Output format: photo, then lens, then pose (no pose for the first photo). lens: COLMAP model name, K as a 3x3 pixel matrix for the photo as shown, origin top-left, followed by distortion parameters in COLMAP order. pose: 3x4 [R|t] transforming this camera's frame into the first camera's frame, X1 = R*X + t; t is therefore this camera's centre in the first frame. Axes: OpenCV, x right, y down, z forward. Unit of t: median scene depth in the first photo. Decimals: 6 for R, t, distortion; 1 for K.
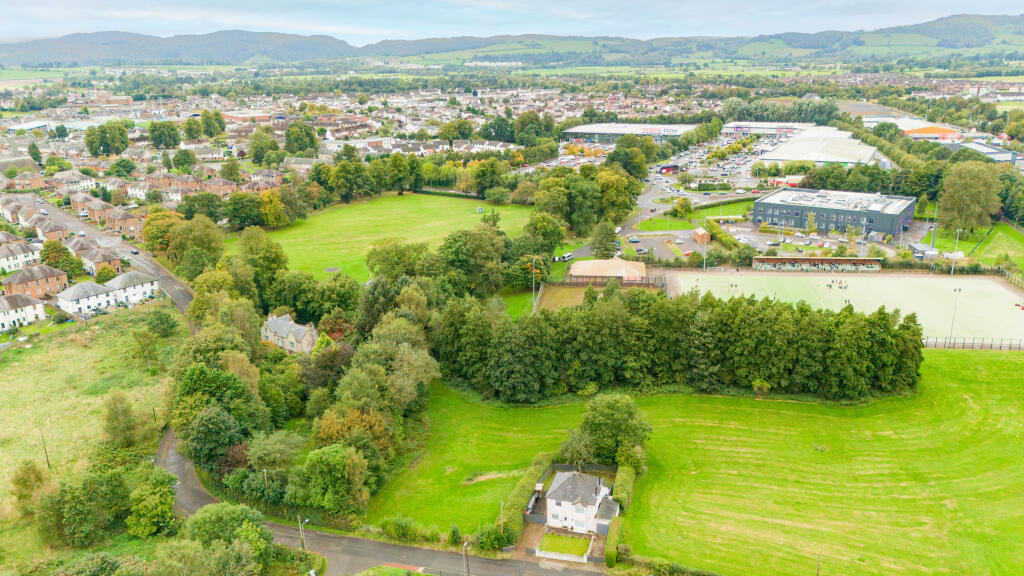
lens RADIAL K [[731.4, 0, 508.0], [0, 731.4, 286.9], [0, 0, 1]] dist [0.076805, -0.072960]
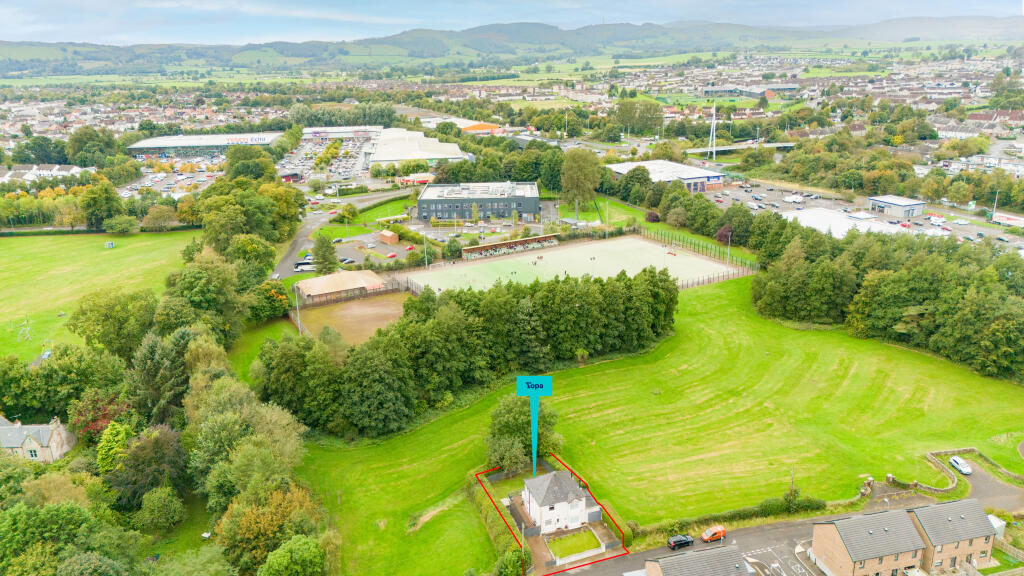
lens RADIAL K [[731.4, 0, 508.0], [0, 731.4, 286.9], [0, 0, 1]] dist [0.076805, -0.072960]
pose [[0.813267, -0.177326, 0.554213, -0.211184], [0.182699, 0.982086, 0.046131, -0.022932], [-0.552465, 0.063737, 0.831095, 0.088087]]
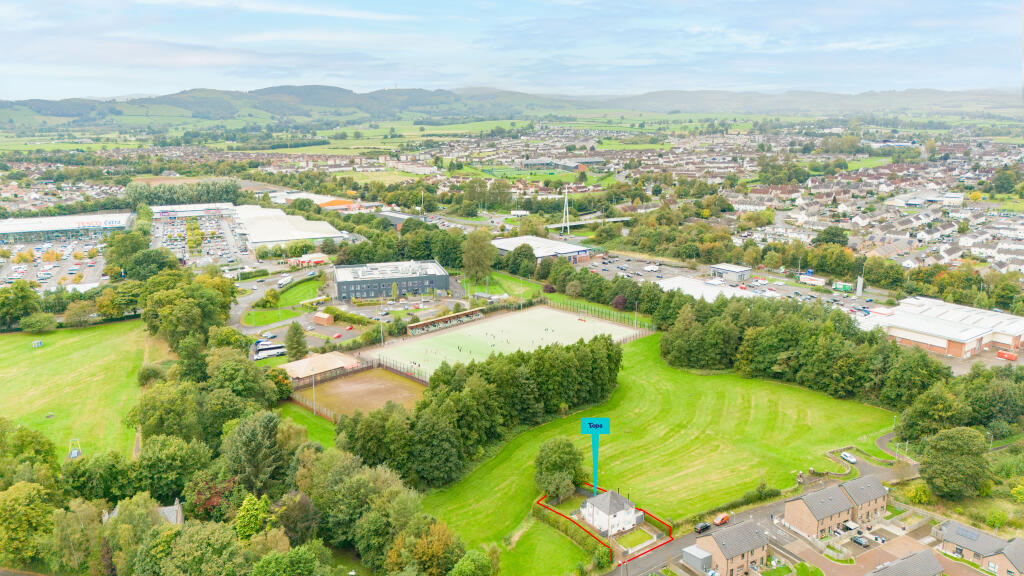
lens RADIAL K [[731.4, 0, 508.0], [0, 731.4, 286.9], [0, 0, 1]] dist [0.076805, -0.072960]
pose [[0.638001, -0.164266, 0.752311, -0.461485], [0.230360, 0.972955, 0.017086, -0.086318], [-0.734771, 0.162402, 0.658587, 0.074784]]
